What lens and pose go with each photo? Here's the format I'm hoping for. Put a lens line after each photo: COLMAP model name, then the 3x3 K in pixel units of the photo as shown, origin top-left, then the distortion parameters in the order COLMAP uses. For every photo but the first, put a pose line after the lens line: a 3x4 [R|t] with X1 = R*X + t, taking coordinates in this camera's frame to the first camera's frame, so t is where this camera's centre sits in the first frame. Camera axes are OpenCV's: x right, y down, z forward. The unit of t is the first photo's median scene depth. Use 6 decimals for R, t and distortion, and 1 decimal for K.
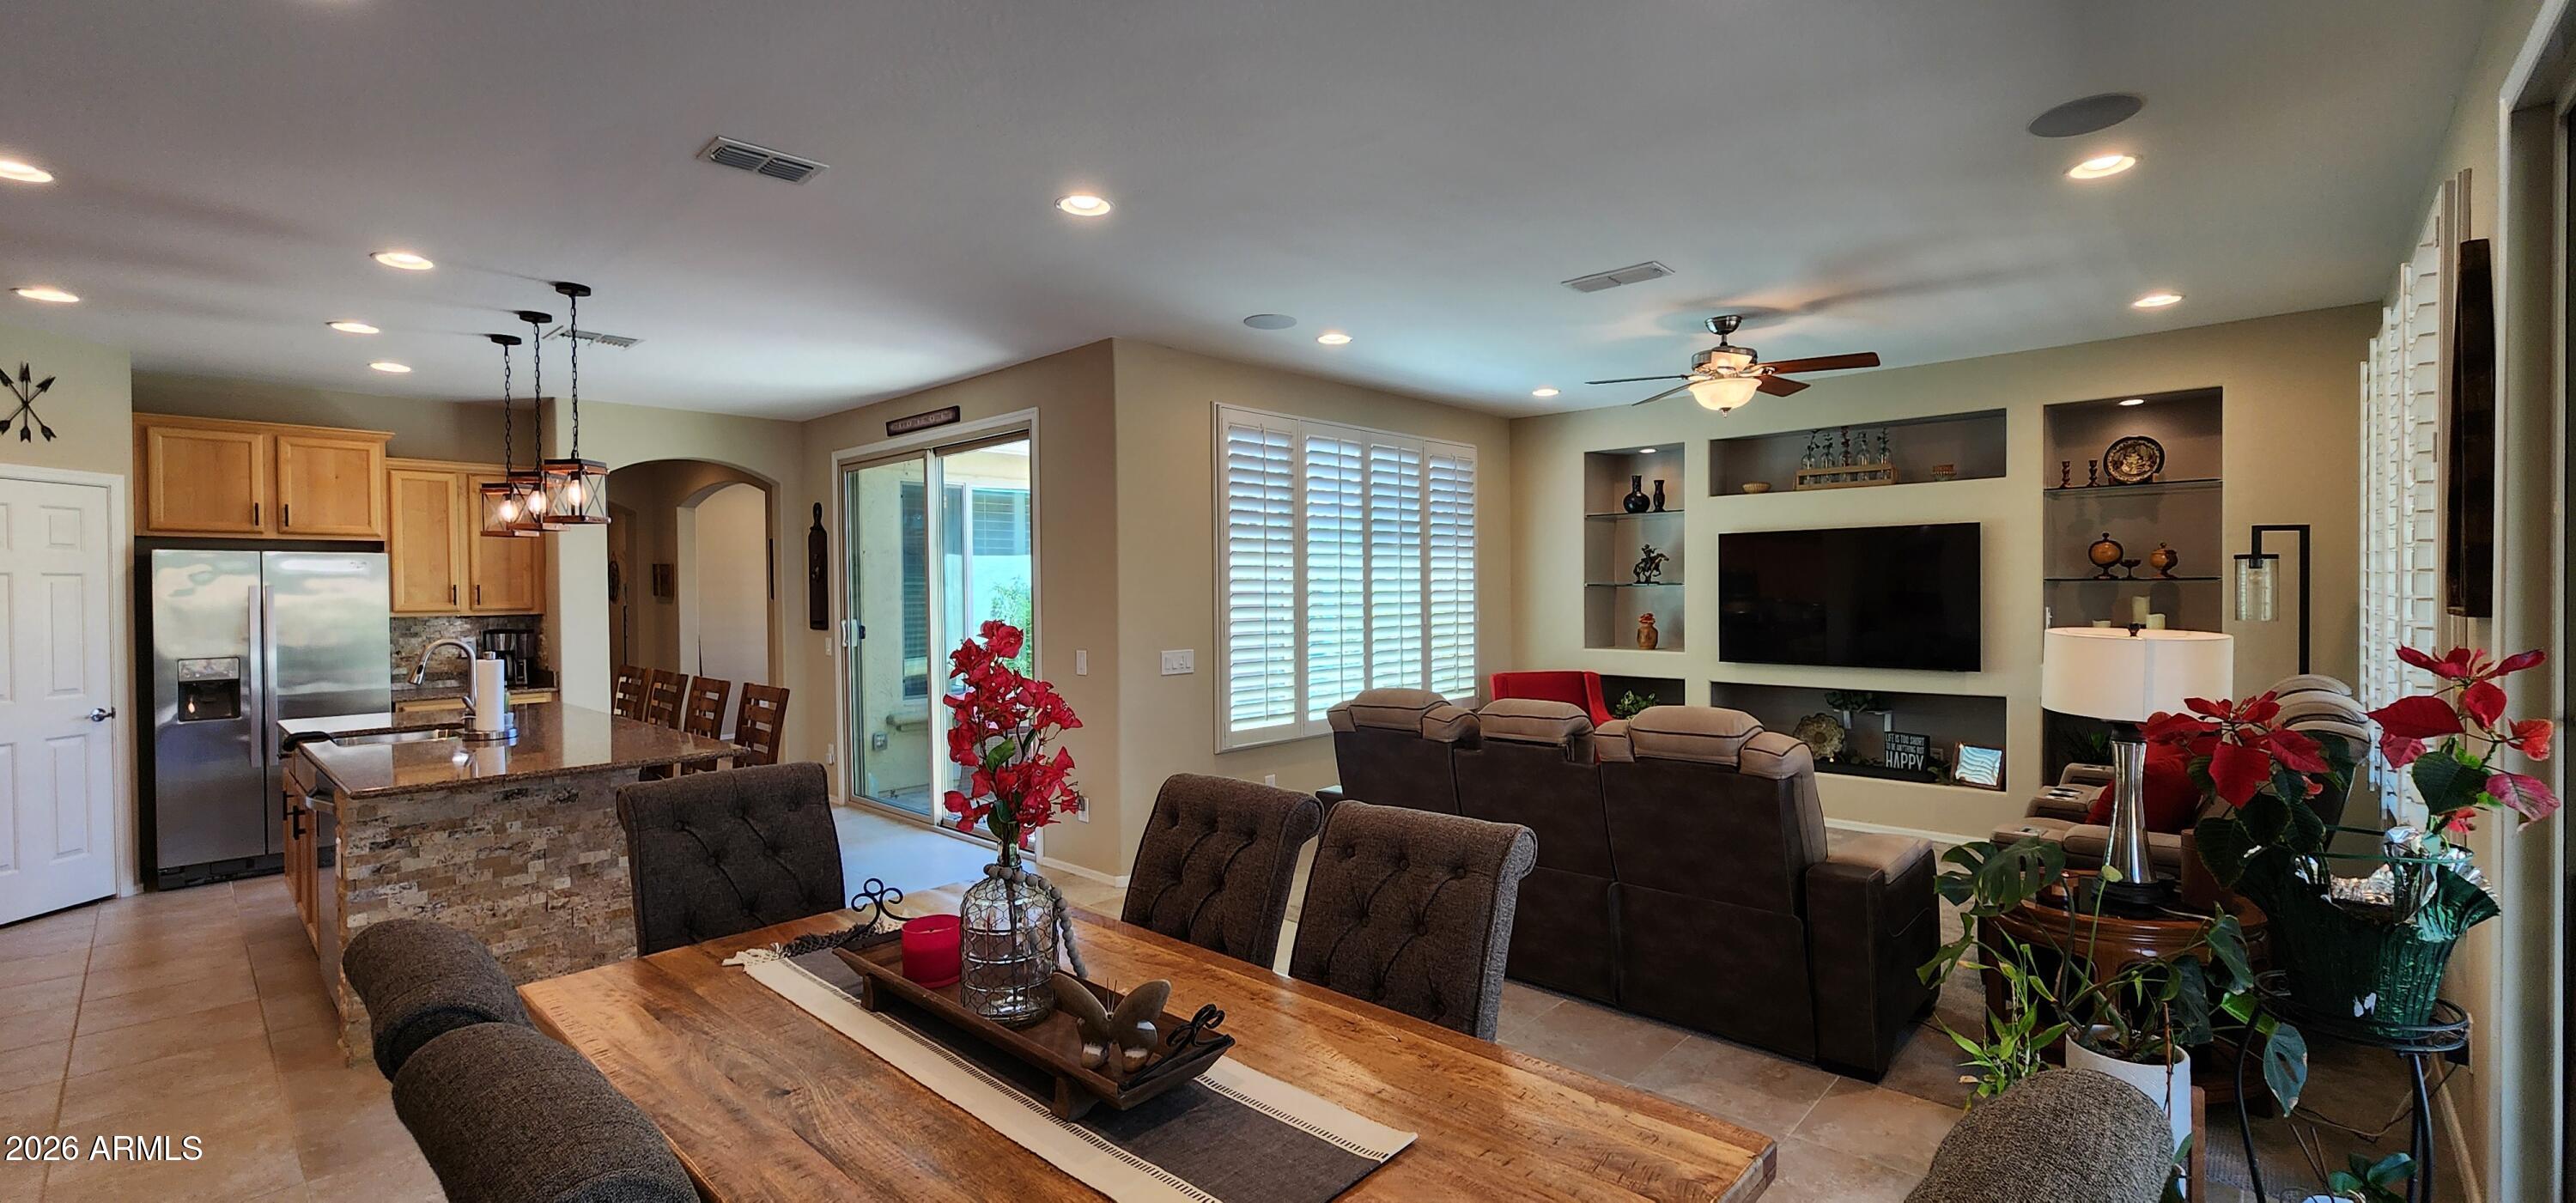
lens RADIAL K [[1060.7, 0, 1302.1], [0, 1060.7, 596.1], [0, 0, 1]] dist [-0.000021, -0.000002]
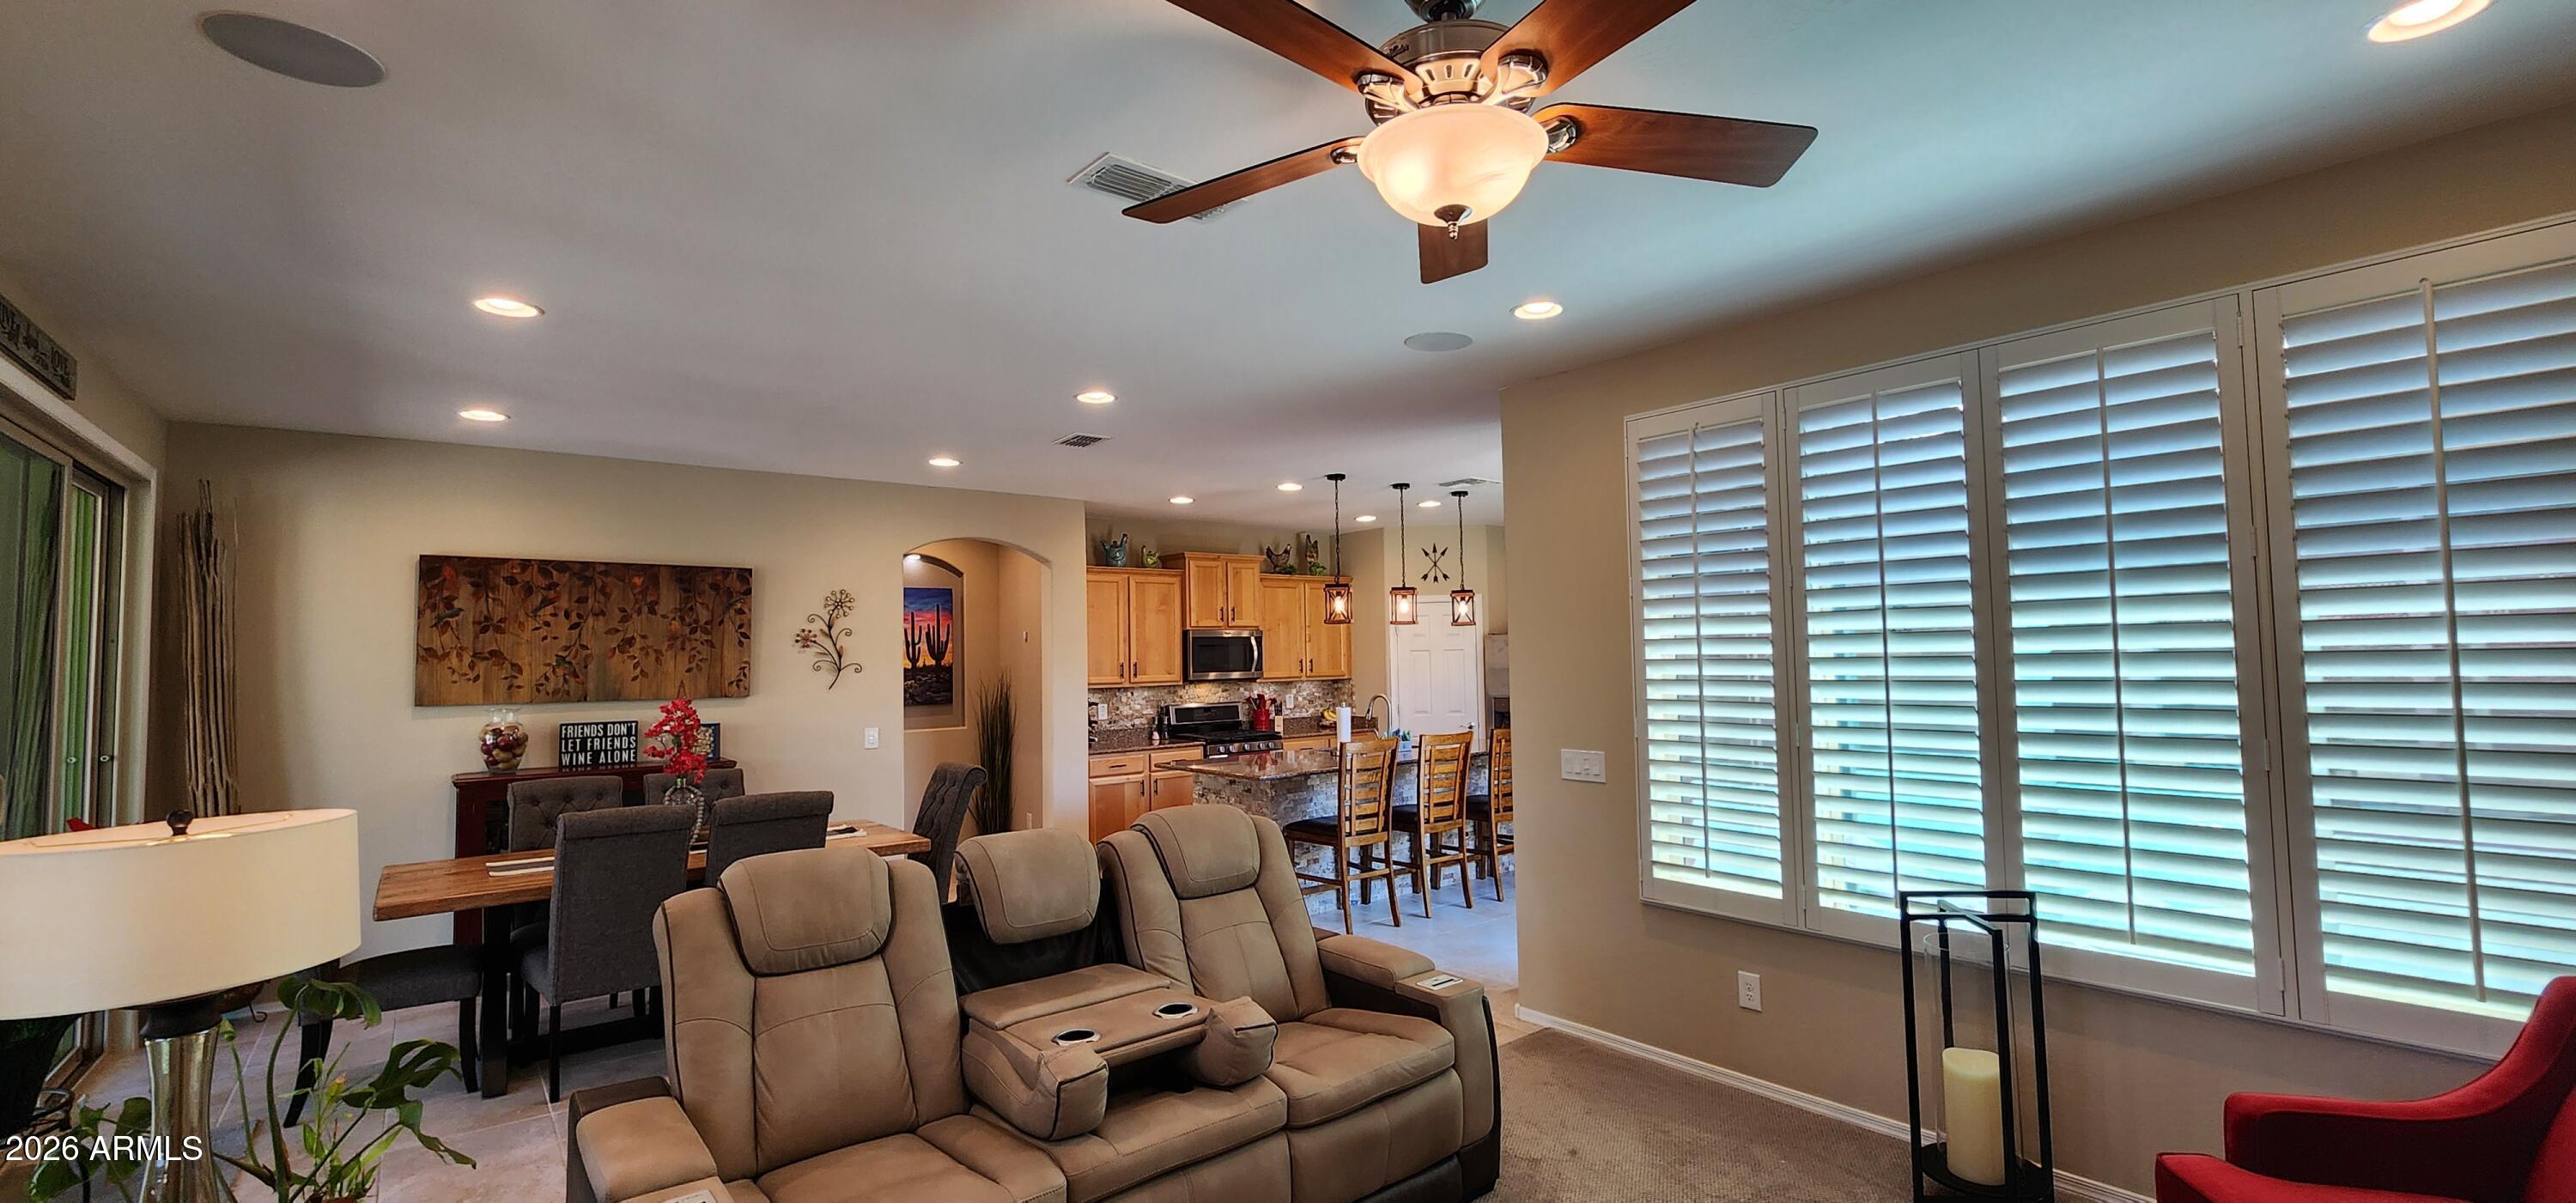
lens RADIAL K [[1060.7, 0, 1311.7], [0, 1060.7, 602.3], [0, 0, 1]] dist [-0.000021, -0.000002]
pose [[-0.129698, -0.038813, -0.990794, 0.664773], [0.013104, 0.999079, -0.040853, -0.027688], [0.991467, -0.018282, -0.129070, 0.875612]]
